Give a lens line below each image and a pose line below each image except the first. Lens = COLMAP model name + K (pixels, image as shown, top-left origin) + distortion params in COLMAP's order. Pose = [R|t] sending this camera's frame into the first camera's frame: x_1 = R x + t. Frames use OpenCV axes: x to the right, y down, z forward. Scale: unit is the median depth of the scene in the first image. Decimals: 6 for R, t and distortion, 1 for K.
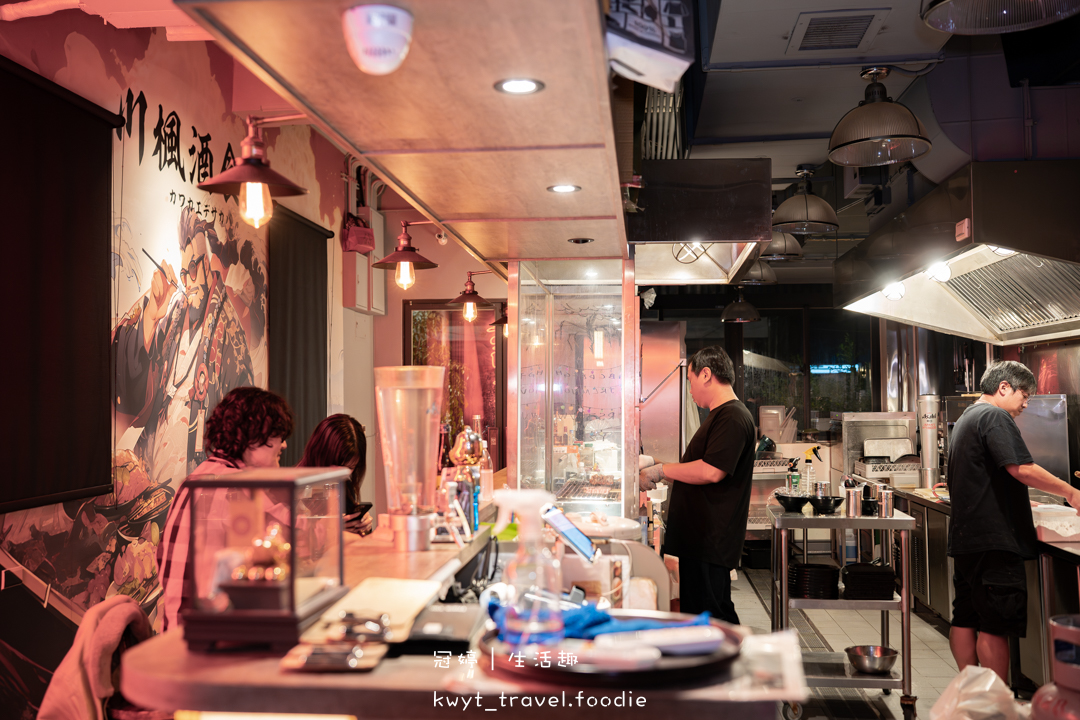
lens RADIAL K [[1076.6, 0, 540.0], [0, 1076.6, 360.0], [0, 0, 1]] dist [-0.024115, -0.004844]
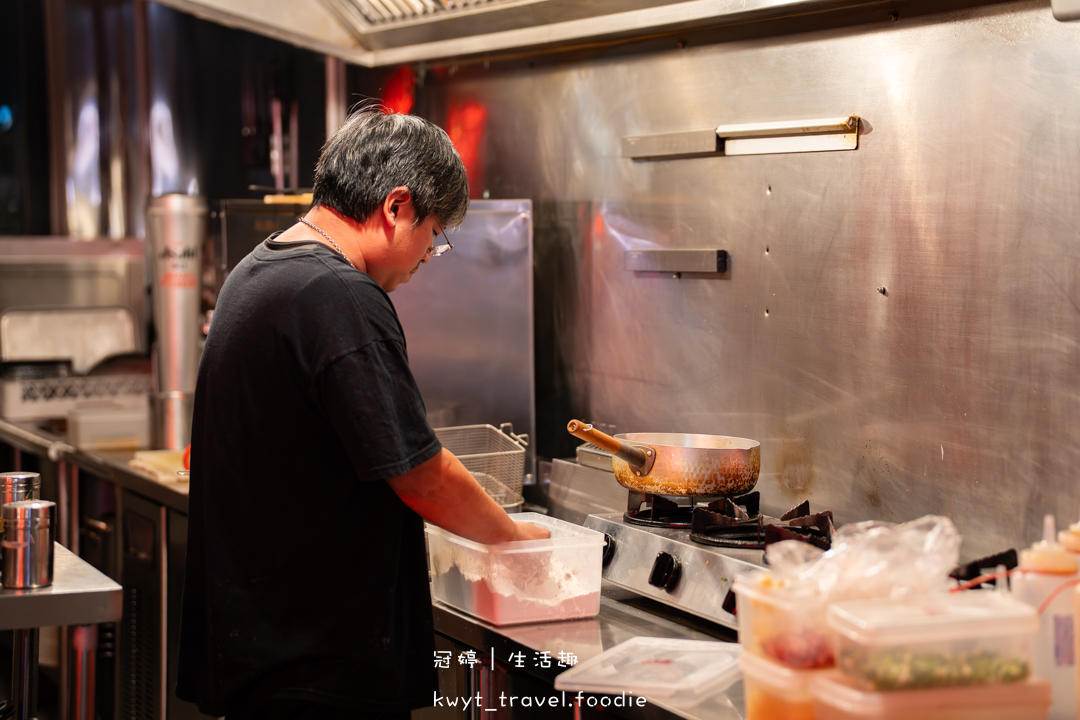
lens RADIAL K [[2520.9, 0, 541.4], [0, 2520.9, 321.9], [0, 0, 1]] dist [0.917601, 0.181620]
pose [[0.884610, -0.017399, 0.466007, 0.072123], [-0.022014, 0.996632, 0.078998, 0.004025], [-0.465812, -0.080141, 0.881247, 0.190542]]
